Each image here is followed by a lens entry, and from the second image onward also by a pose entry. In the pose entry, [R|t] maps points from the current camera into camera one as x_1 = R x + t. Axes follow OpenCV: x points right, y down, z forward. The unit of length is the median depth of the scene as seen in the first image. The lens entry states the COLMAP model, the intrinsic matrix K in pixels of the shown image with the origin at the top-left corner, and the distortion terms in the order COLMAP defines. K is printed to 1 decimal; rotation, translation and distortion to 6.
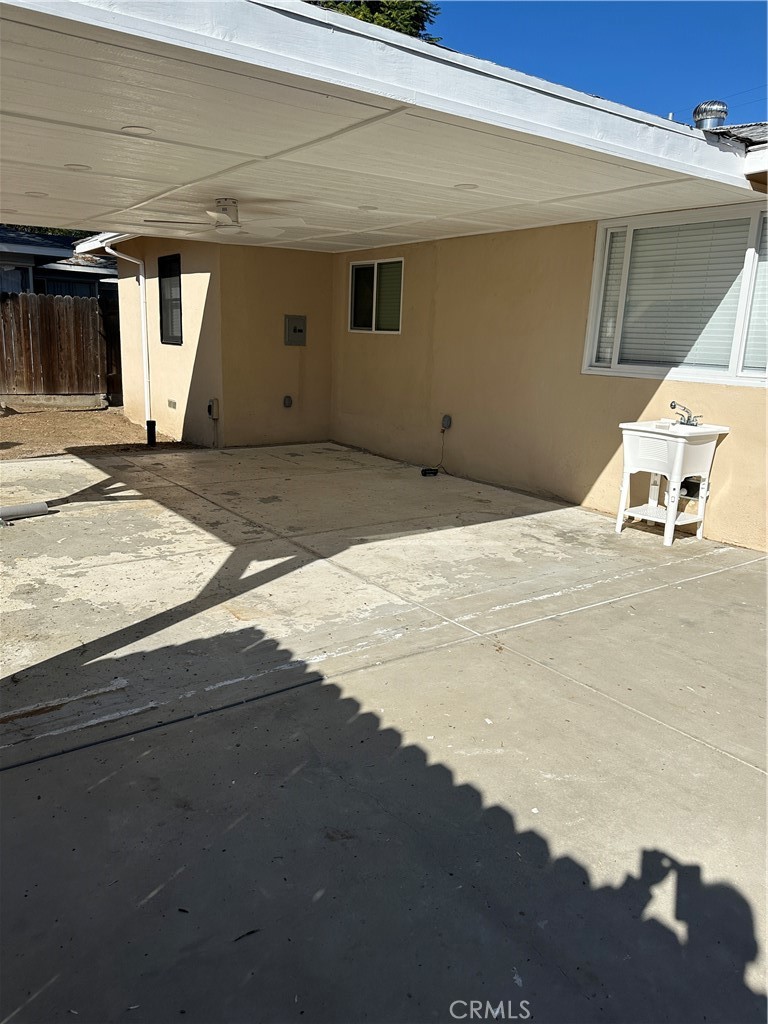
lens RADIAL K [[716.8, 0, 369.8], [0, 716.8, 525.8], [0, 0, 1]] dist [0.093040, -0.147358]
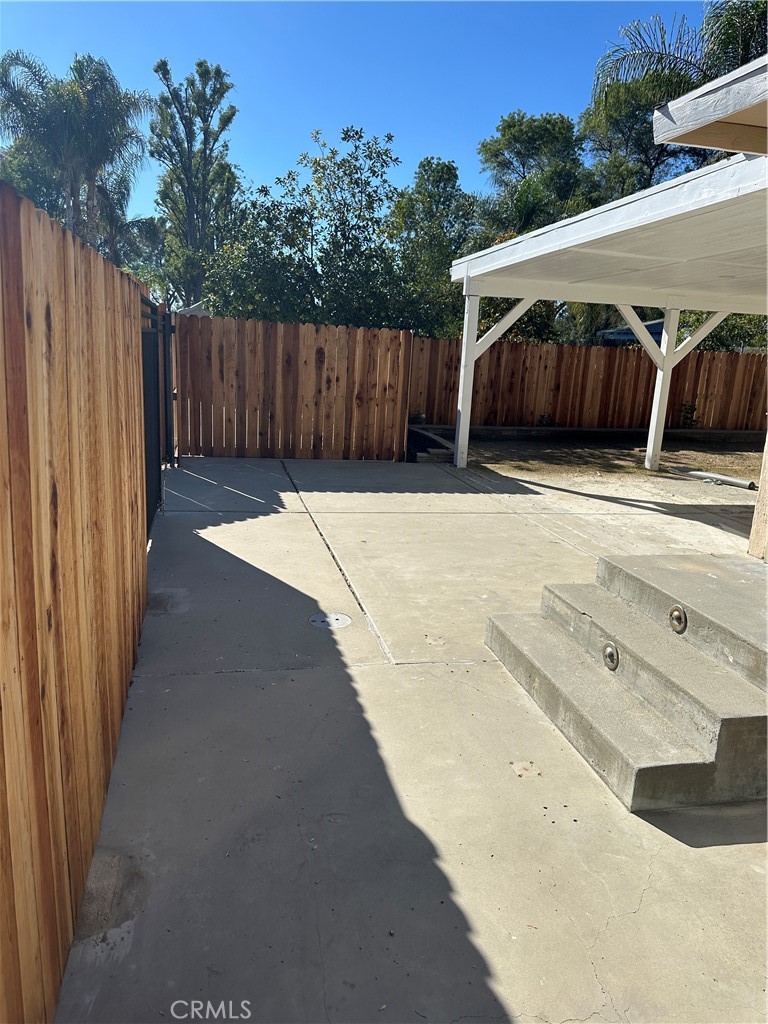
lens RADIAL K [[716.8, 0, 369.8], [0, 716.8, 525.8], [0, 0, 1]] dist [0.093040, -0.147358]
pose [[-0.387165, 0.168062, -0.906564, 1.300483], [-0.292861, 0.909913, 0.293754, -0.165185], [0.874263, 0.379228, -0.303068, 0.807848]]
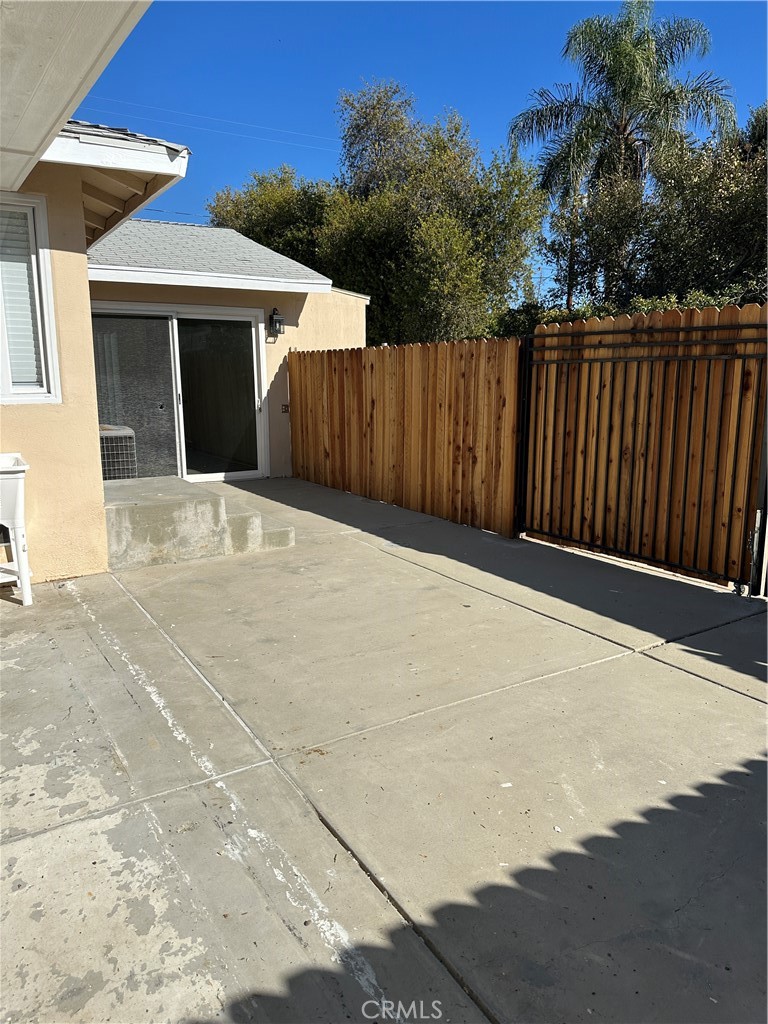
lens RADIAL K [[716.8, 0, 369.8], [0, 716.8, 525.8], [0, 0, 1]] dist [0.093040, -0.147358]
pose [[0.071544, -0.246662, 0.966457, -0.318335], [0.254102, 0.941478, 0.221476, -0.135633], [-0.964528, 0.229733, 0.130035, 0.491832]]
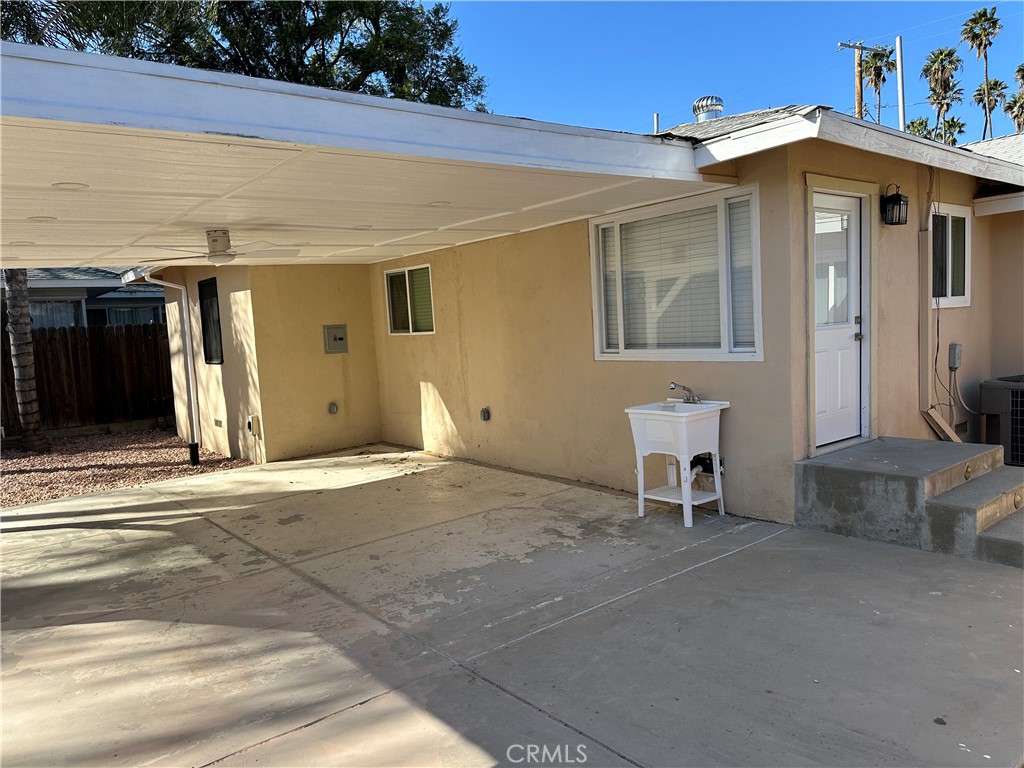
lens RADIAL K [[716.8, 0, 510.9], [0, 716.8, 388.3], [0, 0, 1]] dist [0.093040, -0.147358]
pose [[0.992820, -0.099271, 0.066738, 0.124862], [0.109078, 0.980332, -0.164474, -0.021271], [-0.049098, 0.170573, 0.984121, 0.017796]]
